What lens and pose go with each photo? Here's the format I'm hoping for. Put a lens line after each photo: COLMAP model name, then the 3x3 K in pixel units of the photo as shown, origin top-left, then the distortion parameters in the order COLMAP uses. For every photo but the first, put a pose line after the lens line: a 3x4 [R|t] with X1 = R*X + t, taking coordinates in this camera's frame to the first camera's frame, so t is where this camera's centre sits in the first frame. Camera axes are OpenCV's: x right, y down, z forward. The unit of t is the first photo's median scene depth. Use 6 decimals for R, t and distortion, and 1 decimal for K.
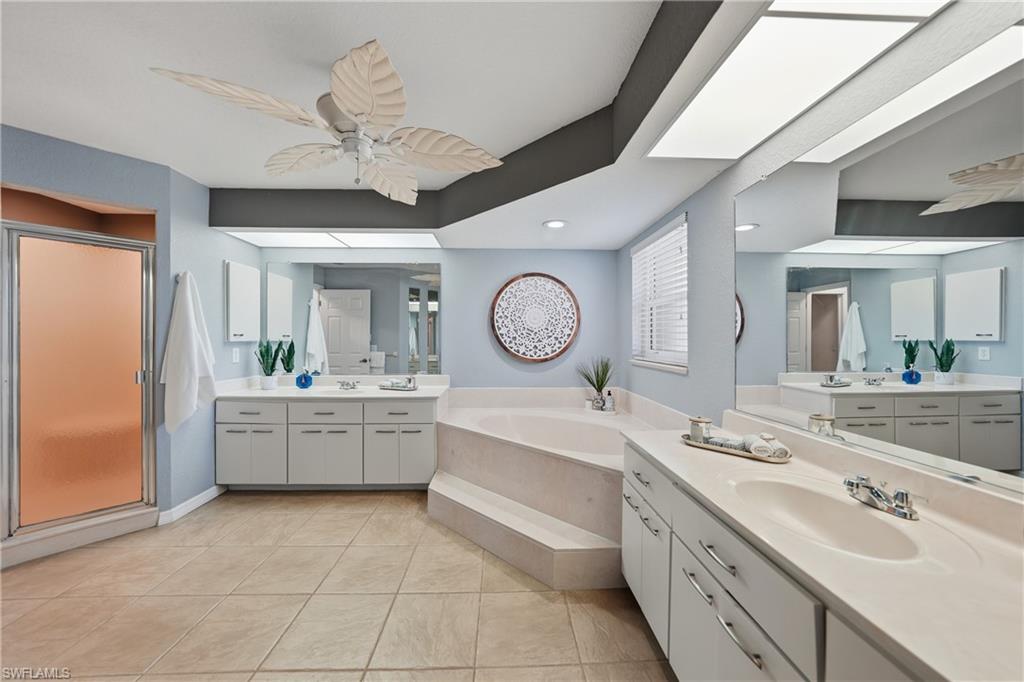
lens RADIAL K [[363.4, 0, 508.6], [0, 363.4, 340.9], [0, 0, 1]] dist [-0.023890, 0.004904]
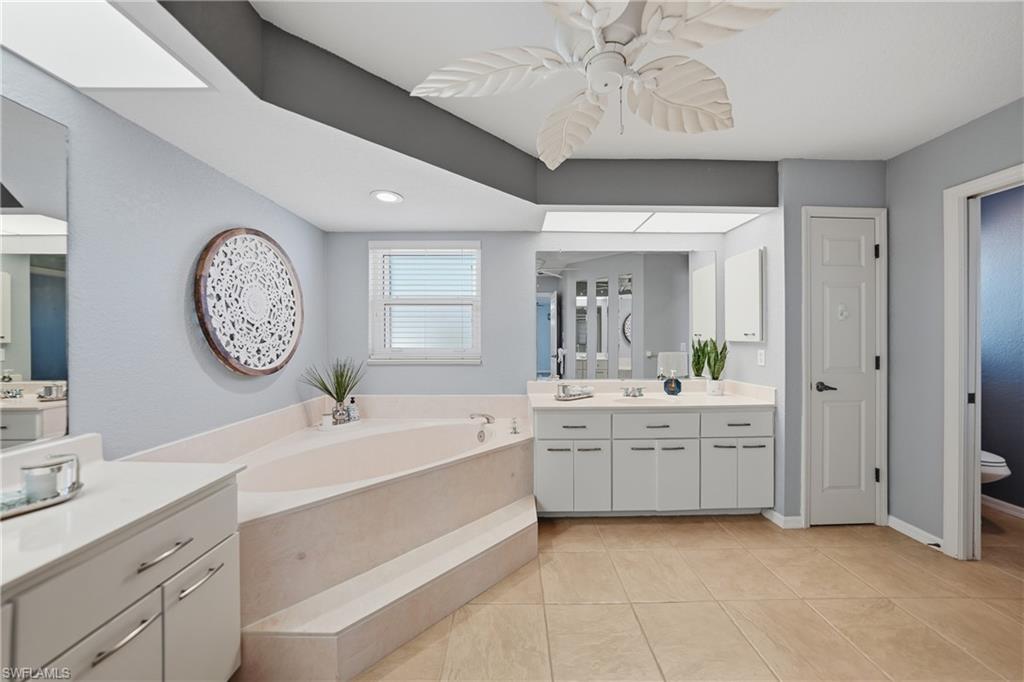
lens RADIAL K [[363.4, 0, 513.5], [0, 363.4, 339.4], [0, 0, 1]] dist [-0.023890, 0.004904]
pose [[0.008794, -0.006130, 0.999943, -0.537216], [0.004039, 0.999973, 0.006095, -0.004521], [-0.999953, 0.003985, 0.008819, 0.559458]]
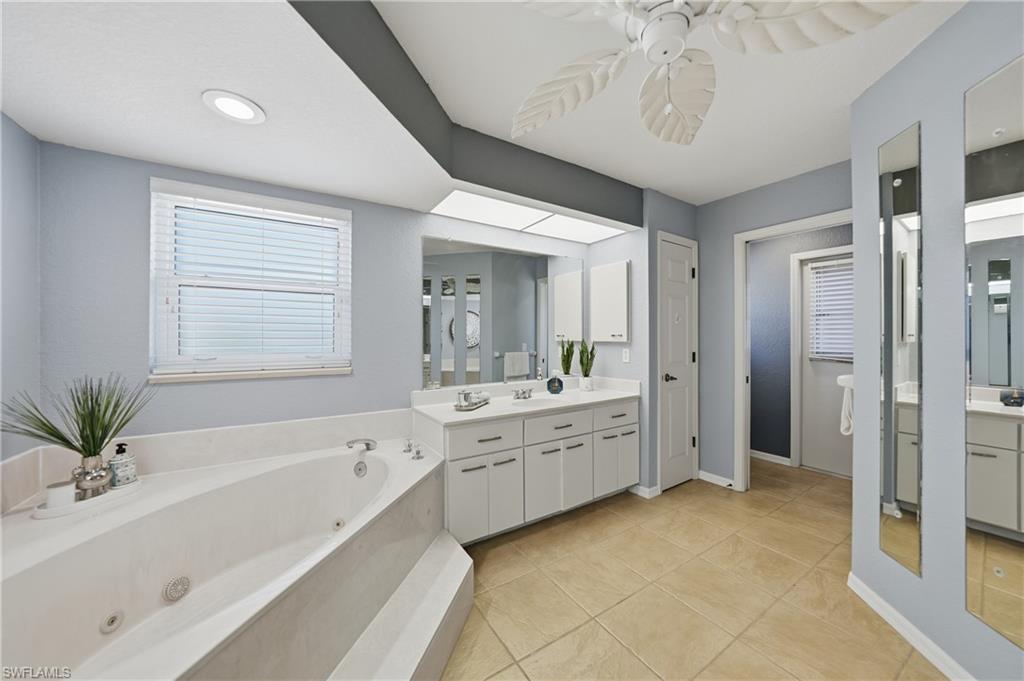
lens RADIAL K [[363.4, 0, 520.0], [0, 363.4, 339.1], [0, 0, 1]] dist [-0.023890, 0.004904]
pose [[-0.532451, -0.001441, 0.846459, -0.387459], [0.004085, 0.999983, 0.004272, -0.004217], [-0.846451, 0.005732, -0.532436, 0.733922]]
